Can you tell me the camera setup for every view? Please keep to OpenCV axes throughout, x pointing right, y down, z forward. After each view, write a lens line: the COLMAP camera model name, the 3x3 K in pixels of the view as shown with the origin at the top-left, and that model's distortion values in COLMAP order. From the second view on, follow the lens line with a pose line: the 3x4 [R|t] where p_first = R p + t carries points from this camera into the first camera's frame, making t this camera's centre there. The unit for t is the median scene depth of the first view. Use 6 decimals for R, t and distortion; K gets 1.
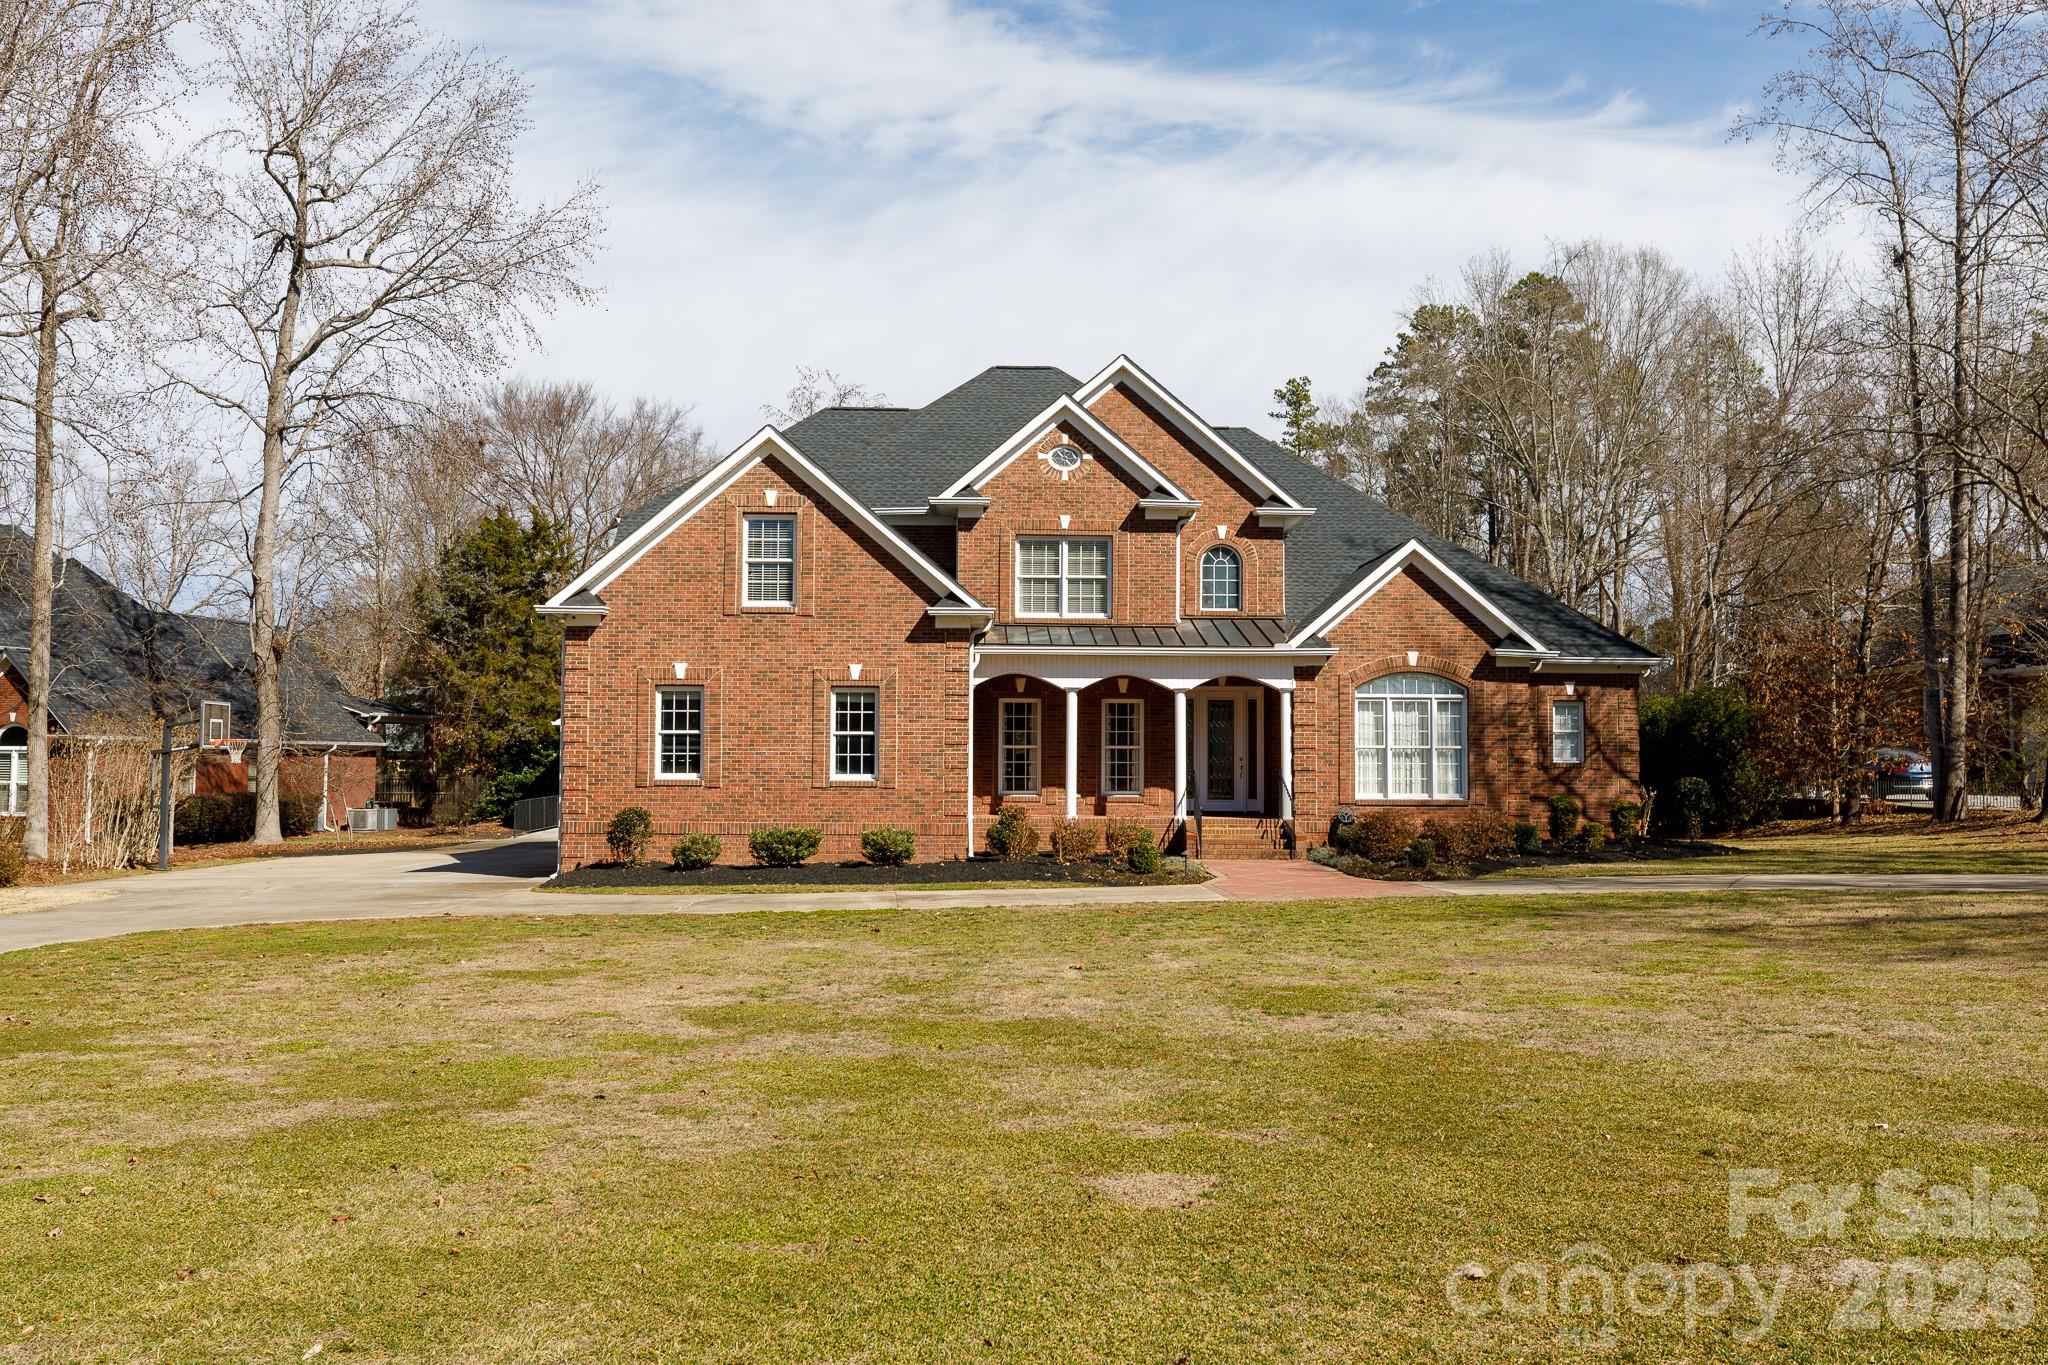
lens RADIAL K [[1874.6, 0, 1022.0], [0, 1874.6, 684.5], [0, 0, 1]] dist [-0.010400, 0.000000]
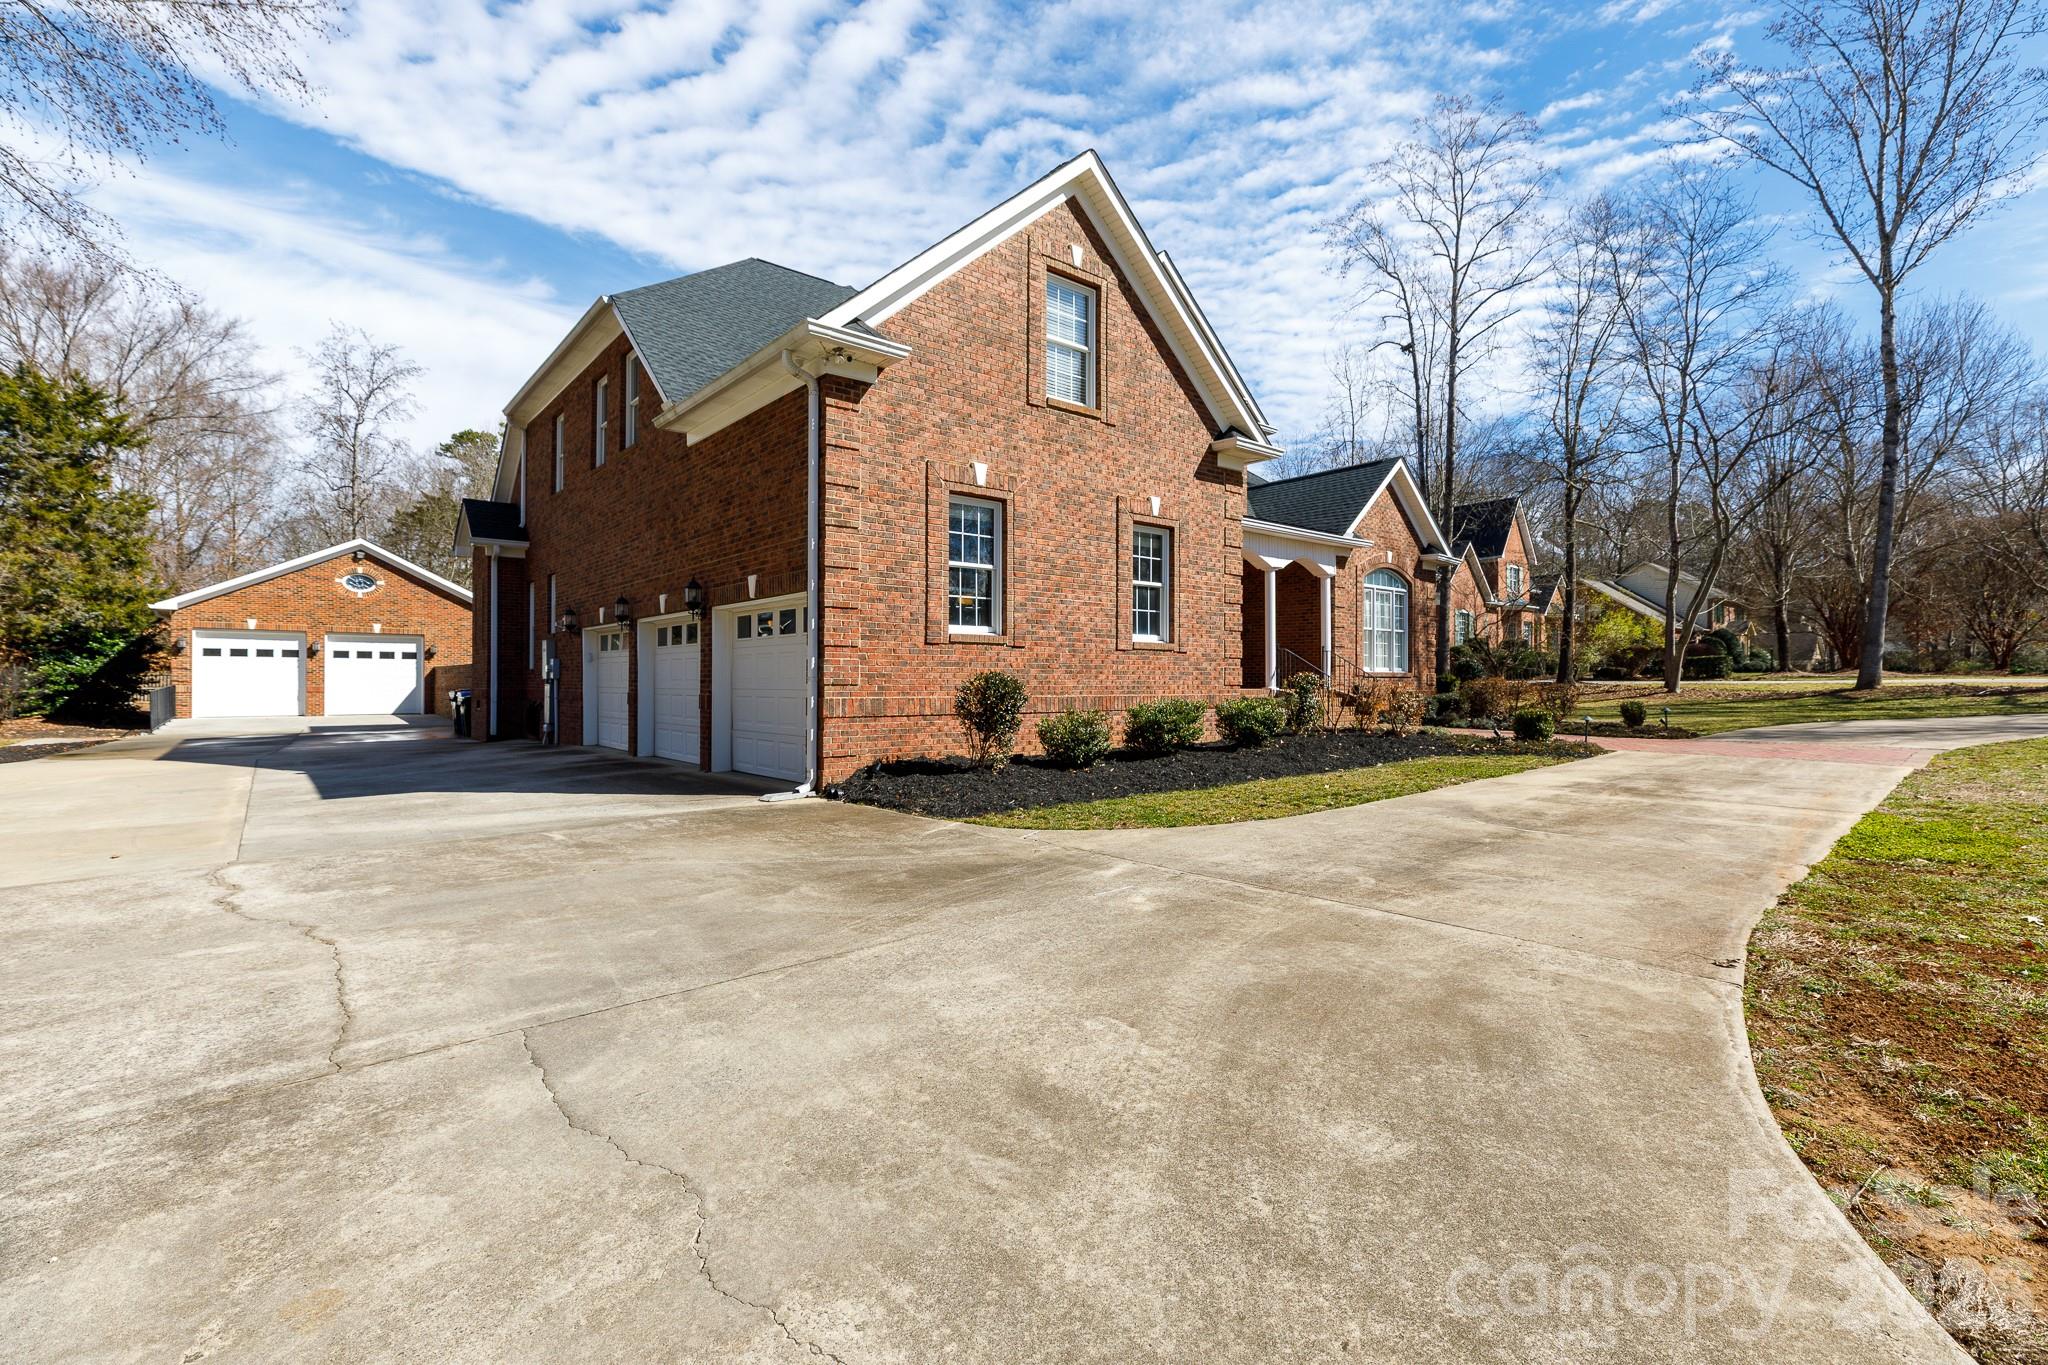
lens RADIAL K [[923.4, 0, 1027.0], [0, 923.4, 680.3], [0, 0, 1]] dist [0.001980, 0.000663]
pose [[0.776193, -0.001842, 0.630492, -0.378762], [-0.026168, 0.999040, 0.035134, 0.054928], [-0.629952, -0.043770, 0.775400, 0.723690]]
